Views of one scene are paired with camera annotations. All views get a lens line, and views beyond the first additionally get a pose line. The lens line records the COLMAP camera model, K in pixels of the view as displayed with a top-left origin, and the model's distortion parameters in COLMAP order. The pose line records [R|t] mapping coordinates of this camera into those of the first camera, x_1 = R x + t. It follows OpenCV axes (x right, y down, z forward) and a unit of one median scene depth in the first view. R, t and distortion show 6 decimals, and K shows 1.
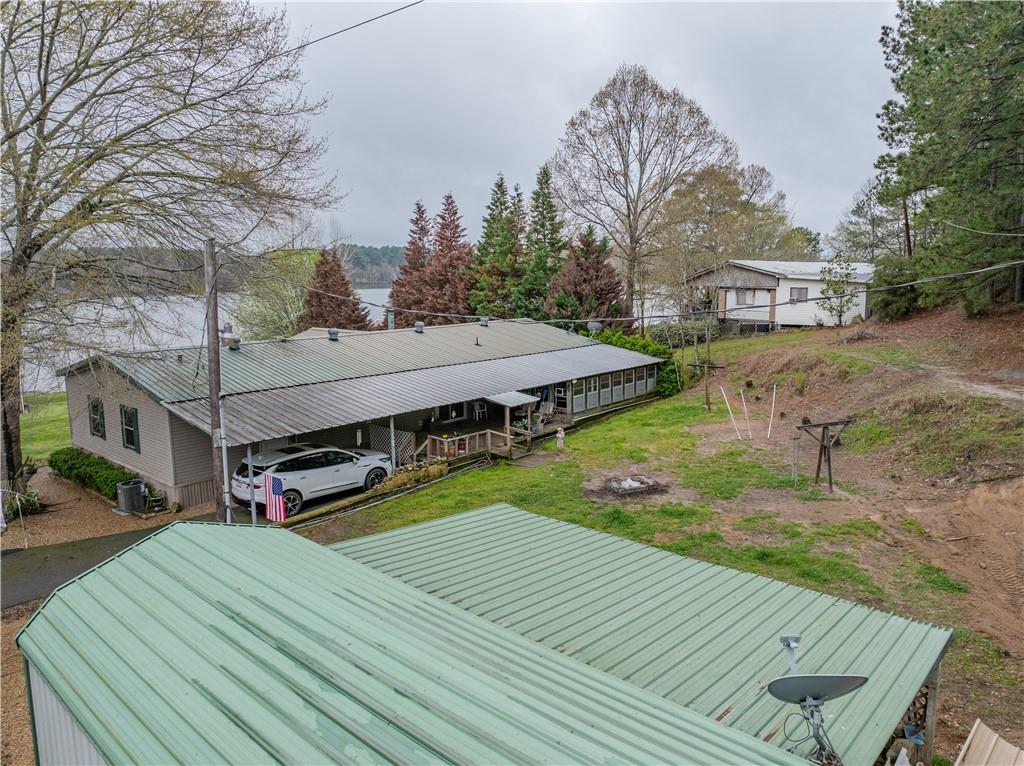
lens RADIAL K [[716.3, 0, 515.3], [0, 716.3, 379.9], [0, 0, 1]] dist [-0.017842, -0.044203]
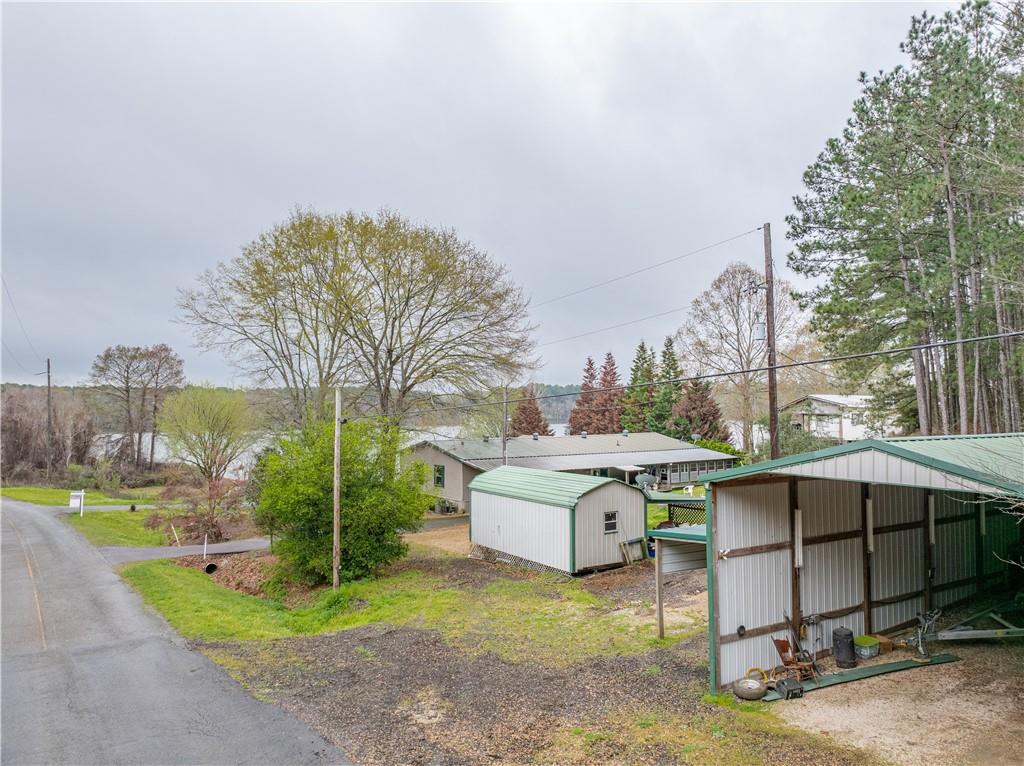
lens RADIAL K [[716.3, 0, 515.3], [0, 716.3, 379.9], [0, 0, 1]] dist [-0.017842, -0.044203]
pose [[0.968036, -0.009619, -0.250626, 0.103289], [-0.038187, 0.981961, -0.185185, 0.092081], [0.247886, 0.188837, 0.950207, -0.519932]]
